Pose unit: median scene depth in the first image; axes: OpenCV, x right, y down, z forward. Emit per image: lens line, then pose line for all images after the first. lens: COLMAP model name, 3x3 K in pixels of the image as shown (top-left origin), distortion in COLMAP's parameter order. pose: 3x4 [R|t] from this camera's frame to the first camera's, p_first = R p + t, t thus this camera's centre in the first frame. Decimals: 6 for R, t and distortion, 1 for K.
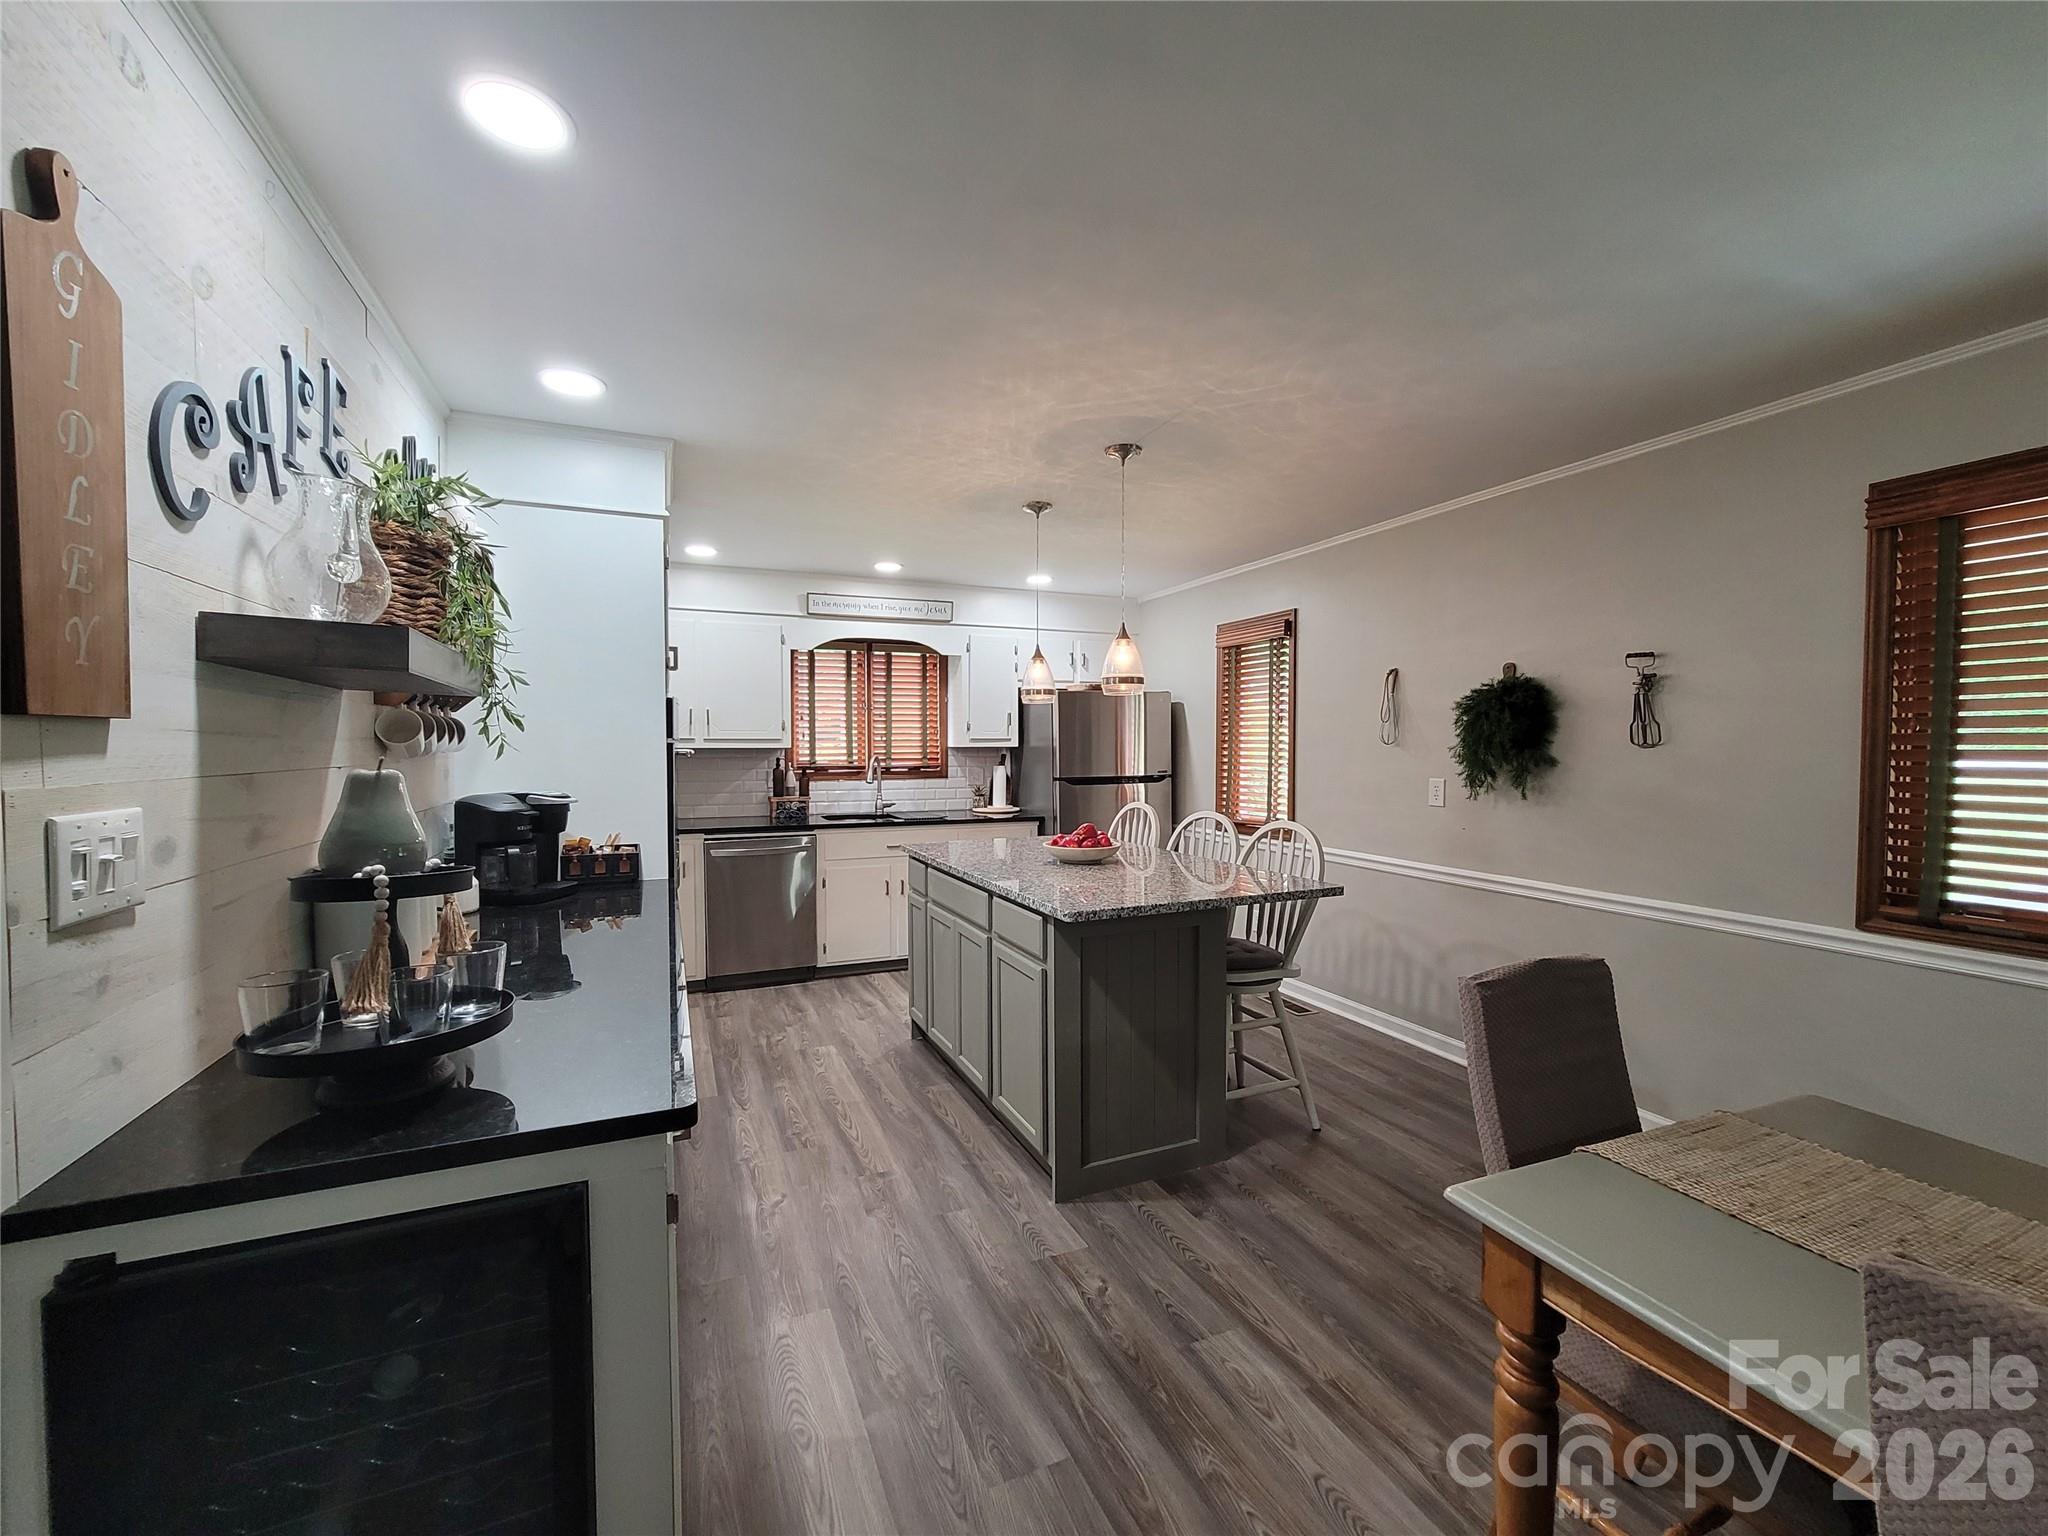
lens RADIAL K [[838.1, 0, 1016.9], [0, 838.1, 765.4], [0, 0, 1]] dist [-0.003275, 0.001332]
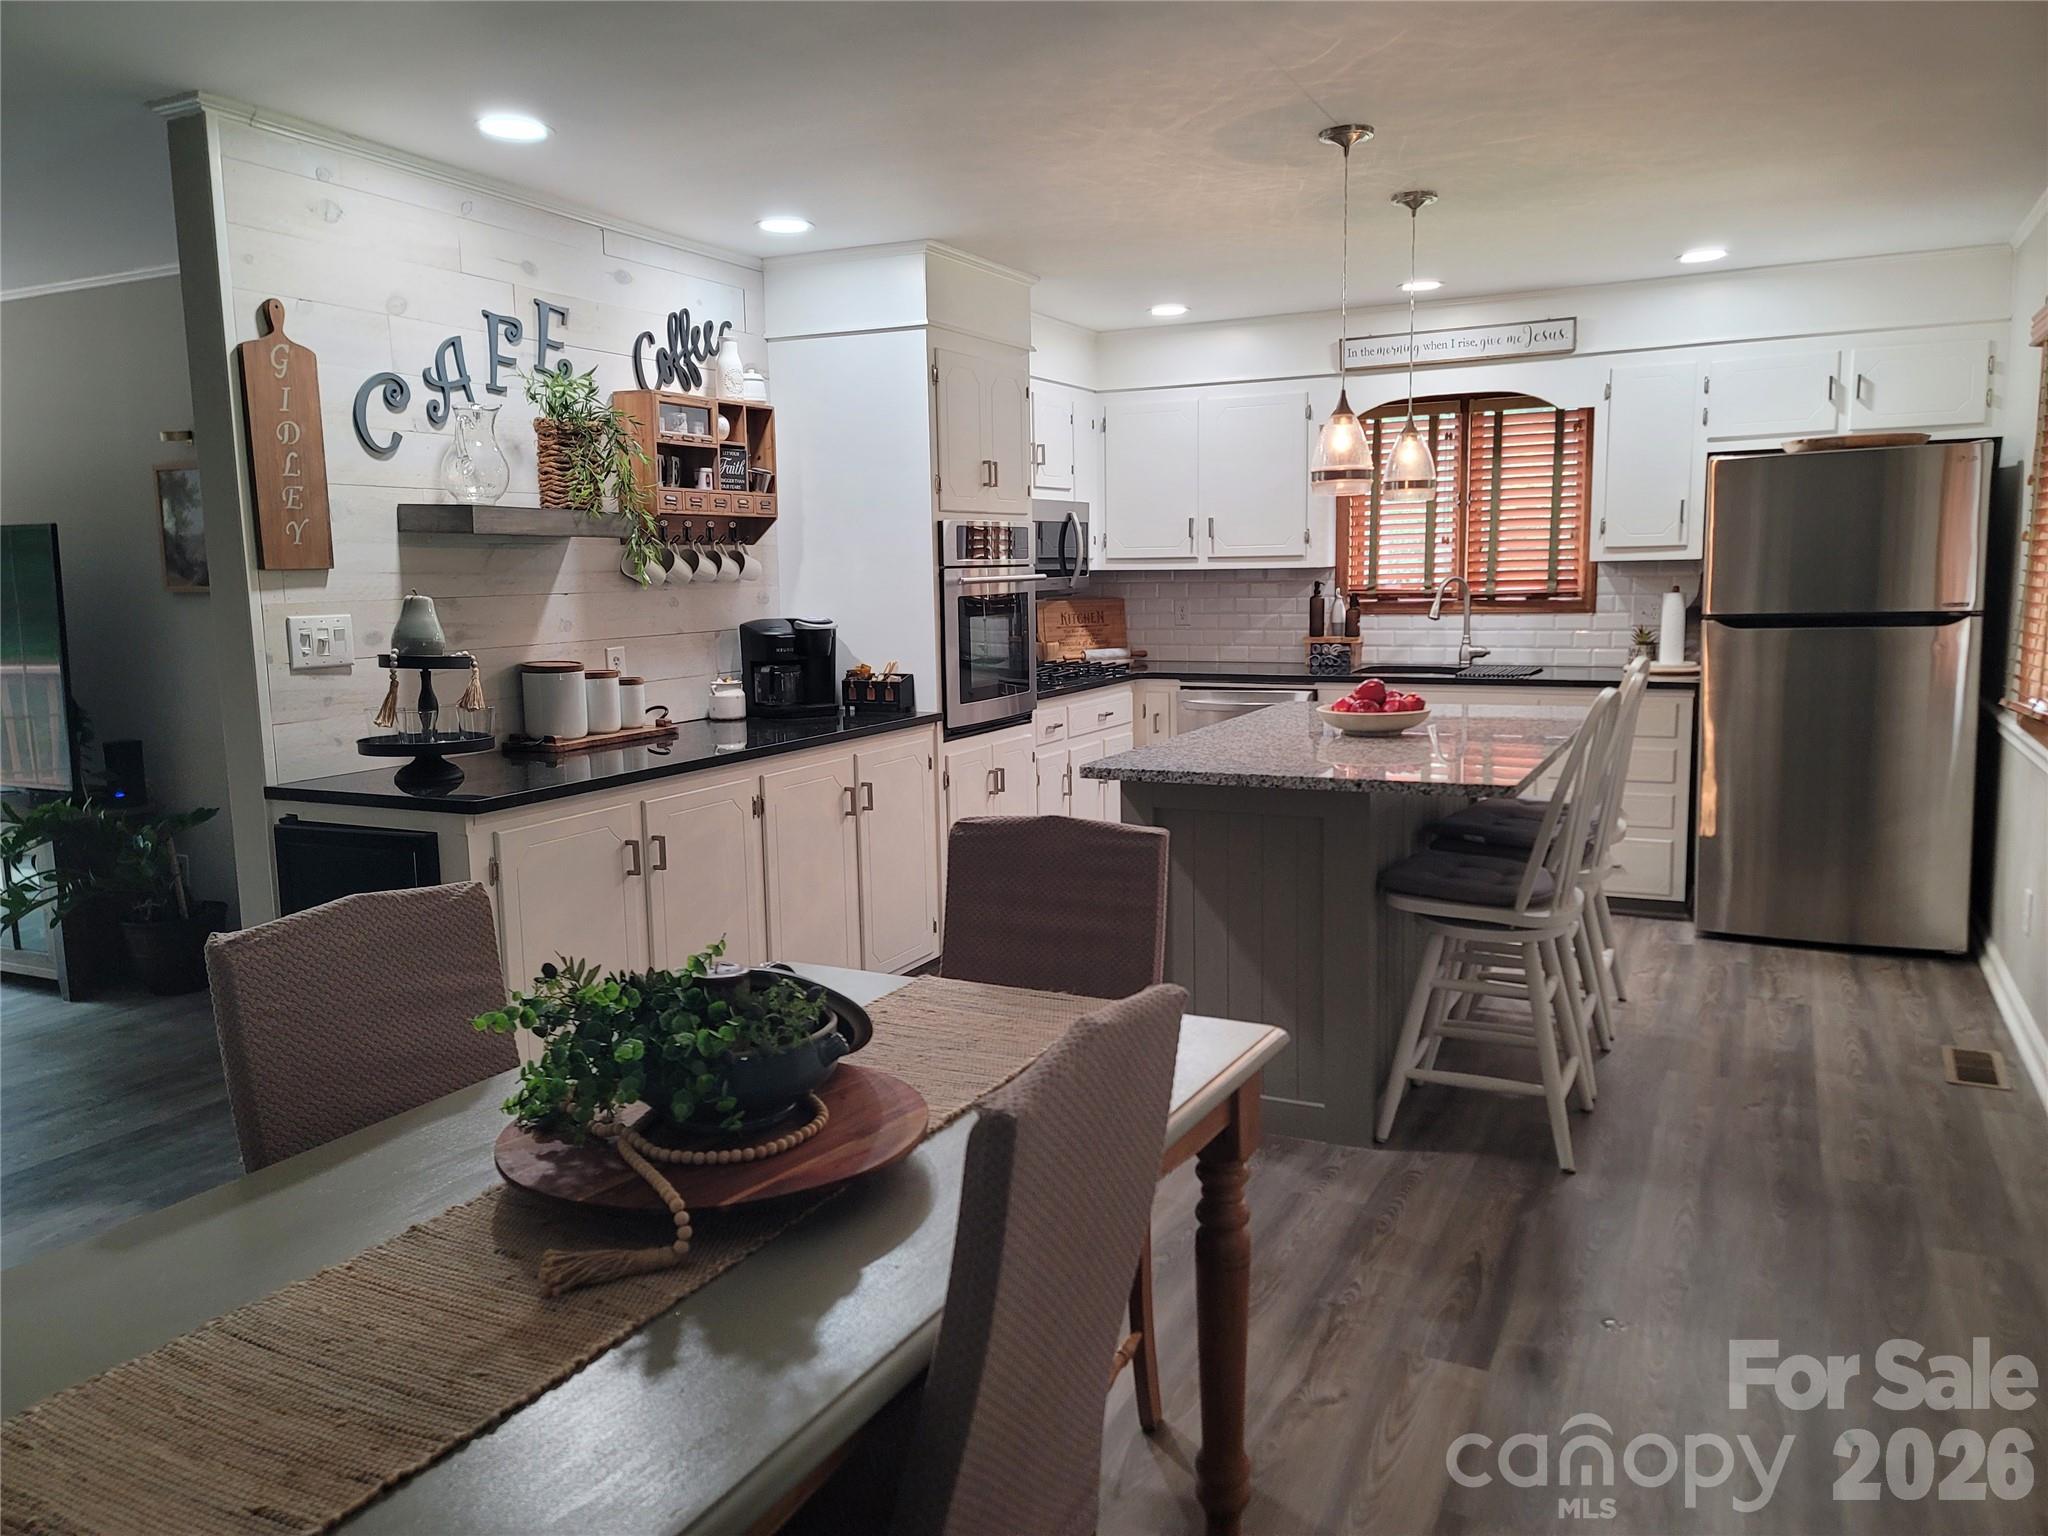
lens RADIAL K [[1495.7, 0, 1034.6], [0, 1495.7, 754.0], [0, 0, 1]] dist [0.062054, -0.025021]
pose [[0.648973, 0.084966, -0.756052, 0.572983], [-0.001363, 0.993873, 0.110522, -0.003871], [0.760810, -0.070696, 0.645113, -0.016189]]
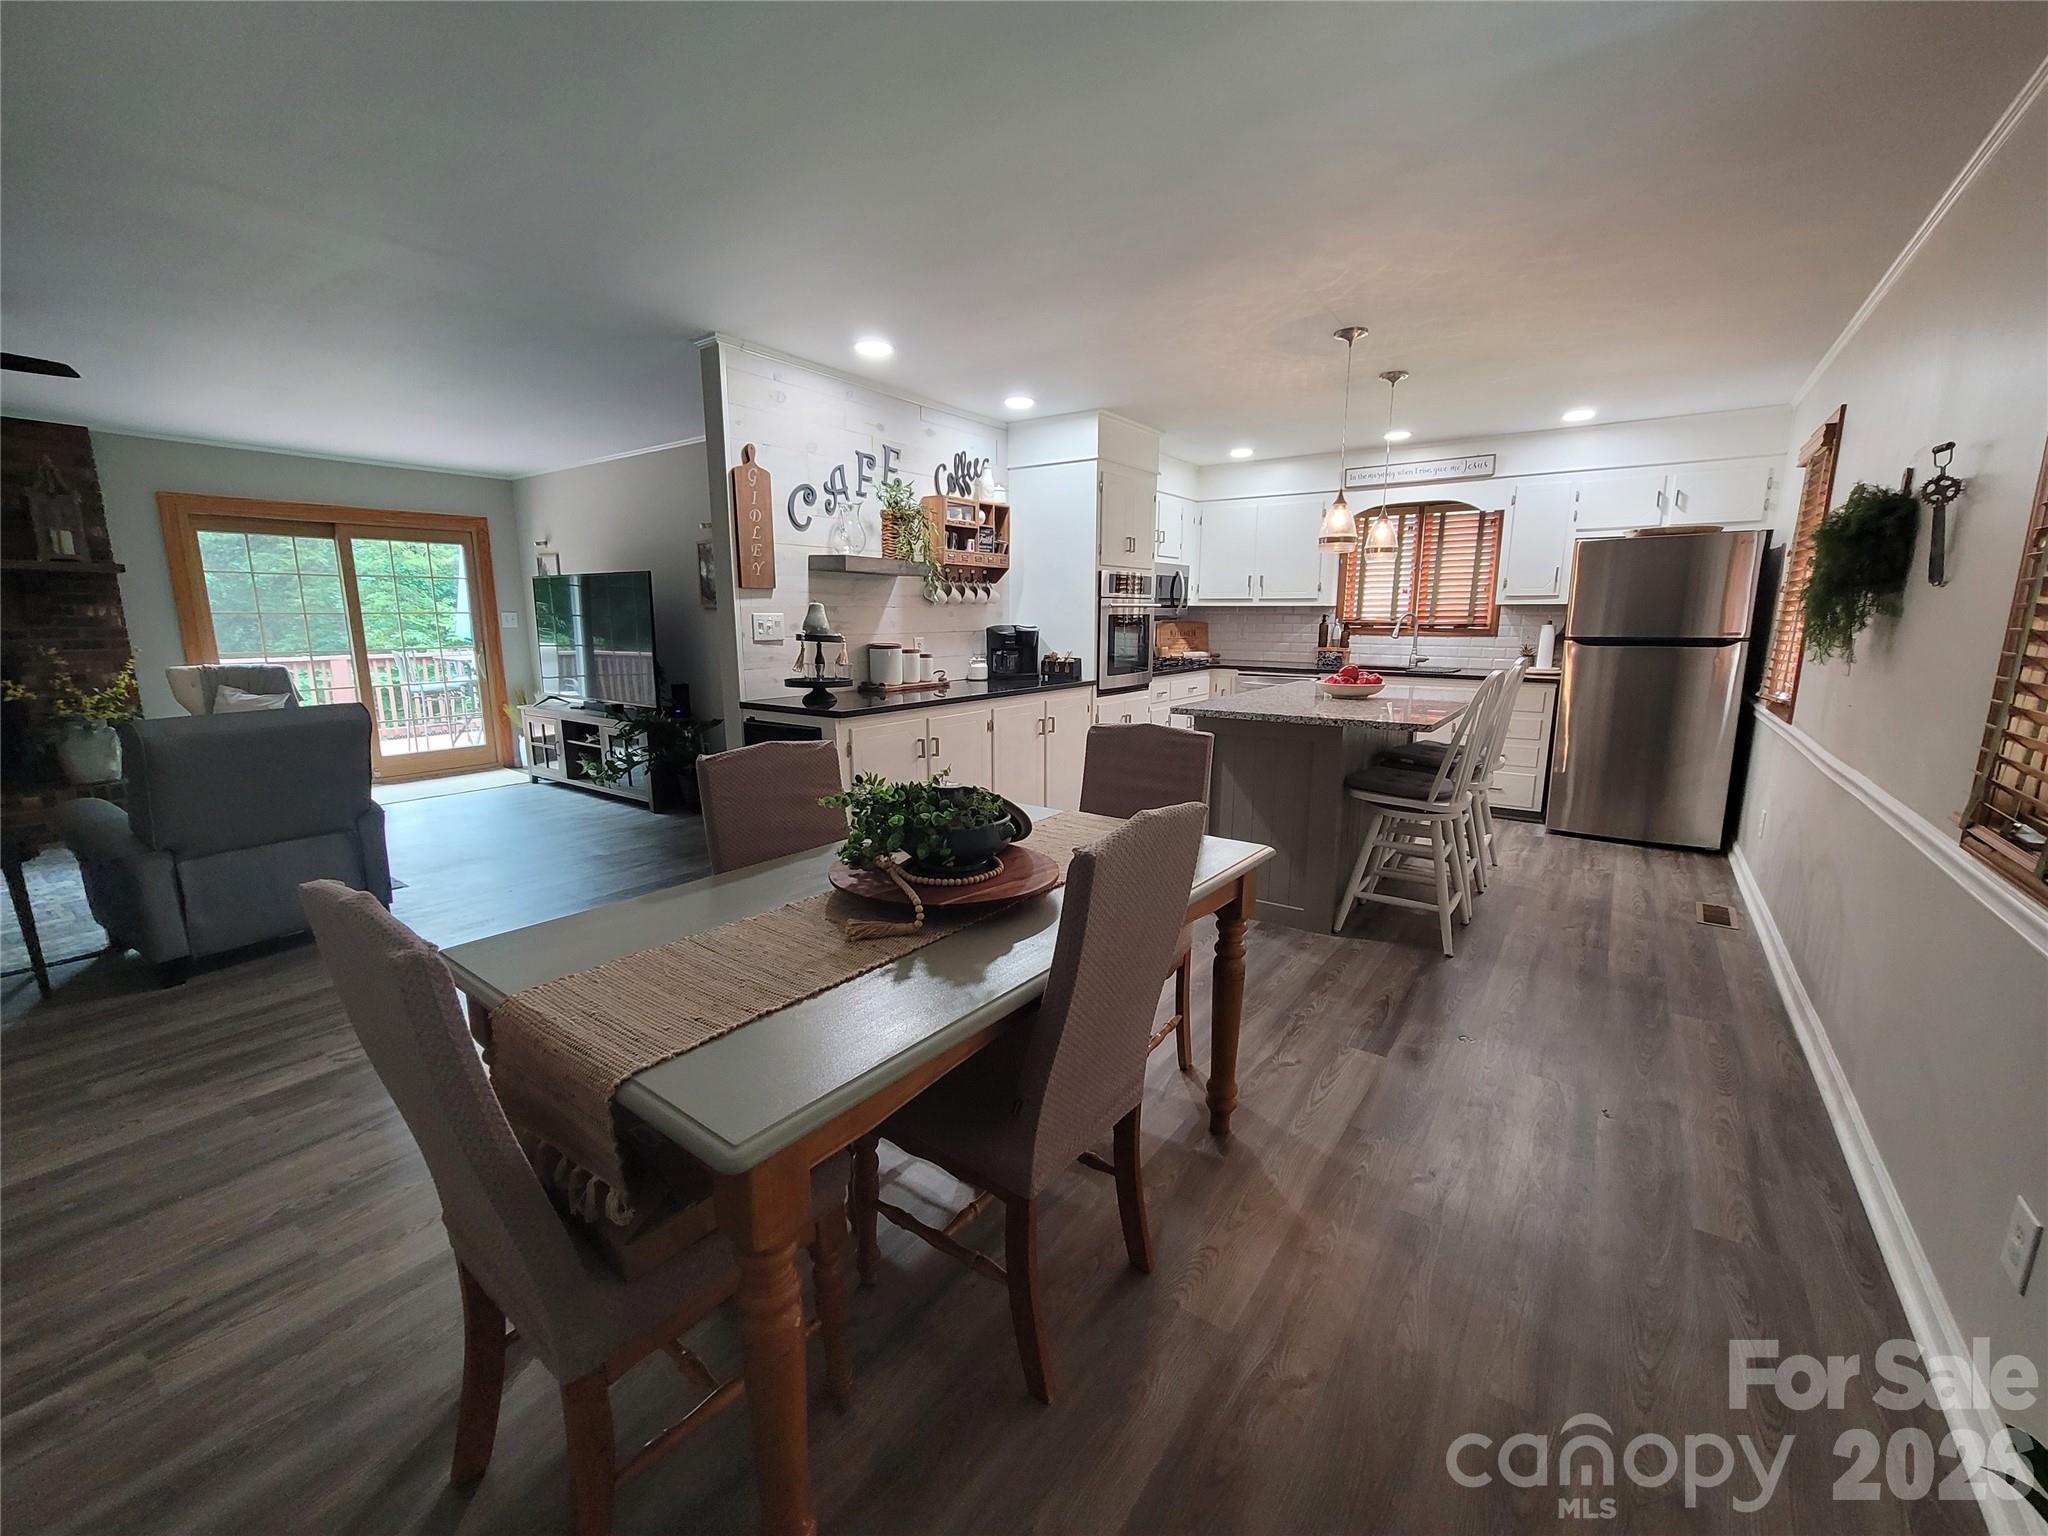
lens RADIAL K [[838.1, 0, 1020.5], [0, 838.1, 768.3], [0, 0, 1]] dist [-0.003275, 0.001332]
pose [[0.513894, 0.156791, -0.843404, 0.580193], [-0.022530, 0.985283, 0.169439, 0.015799], [0.857558, -0.068072, 0.509864, -0.005191]]
